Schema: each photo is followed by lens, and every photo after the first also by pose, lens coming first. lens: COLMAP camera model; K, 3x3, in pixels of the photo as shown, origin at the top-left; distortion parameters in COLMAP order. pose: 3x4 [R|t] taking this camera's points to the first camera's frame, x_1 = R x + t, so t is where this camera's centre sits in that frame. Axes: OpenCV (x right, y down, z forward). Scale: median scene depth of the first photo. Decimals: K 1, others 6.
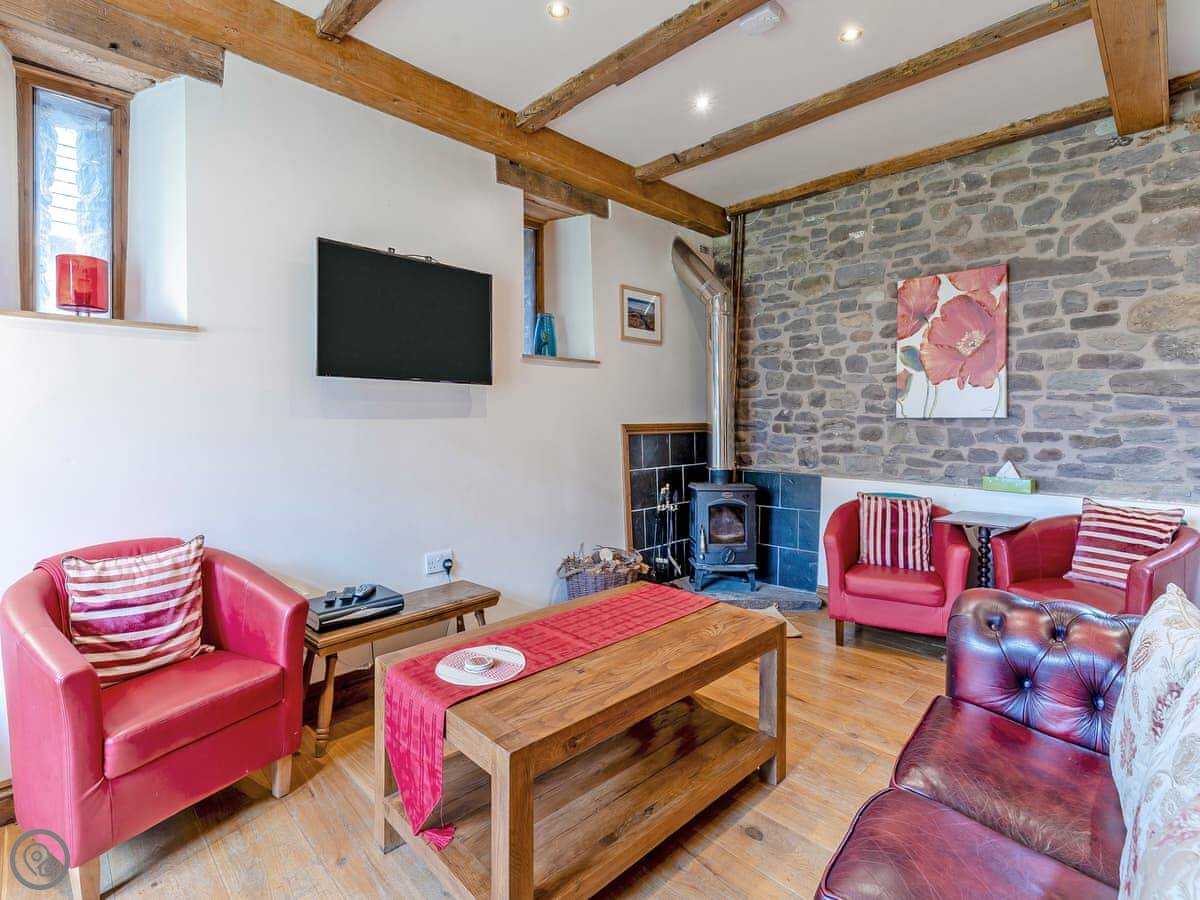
lens RADIAL K [[577.6, 0, 593.3], [0, 577.6, 413.8], [0, 0, 1]] dist [-0.000453, 0.000062]
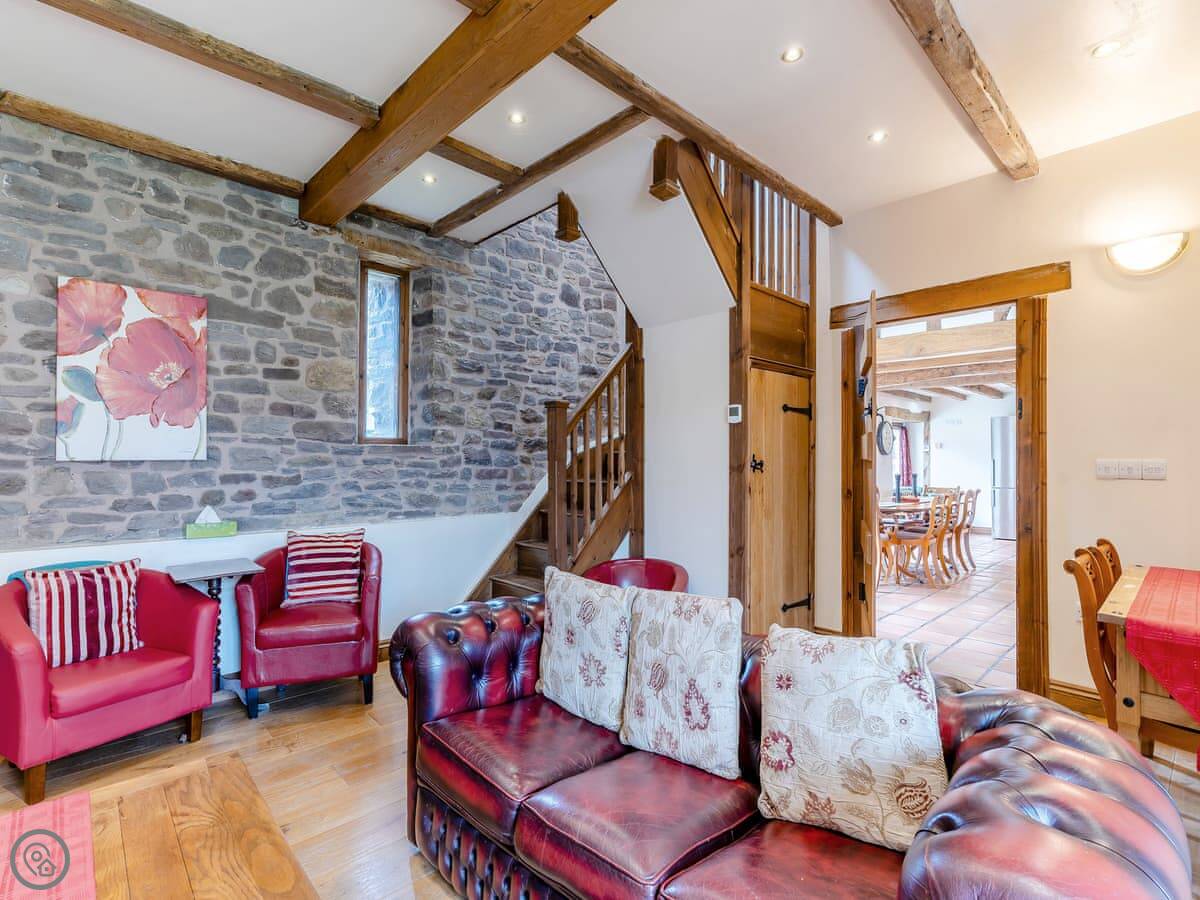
lens RADIAL K [[577.6, 0, 600.9], [0, 577.6, 455.1], [0, 0, 1]] dist [-0.000453, 0.000062]
pose [[0.017951, 0.001757, 0.999837, -0.226740], [-0.004985, 0.999986, -0.001668, -0.002818], [-0.999826, -0.004955, 0.017960, 0.333206]]
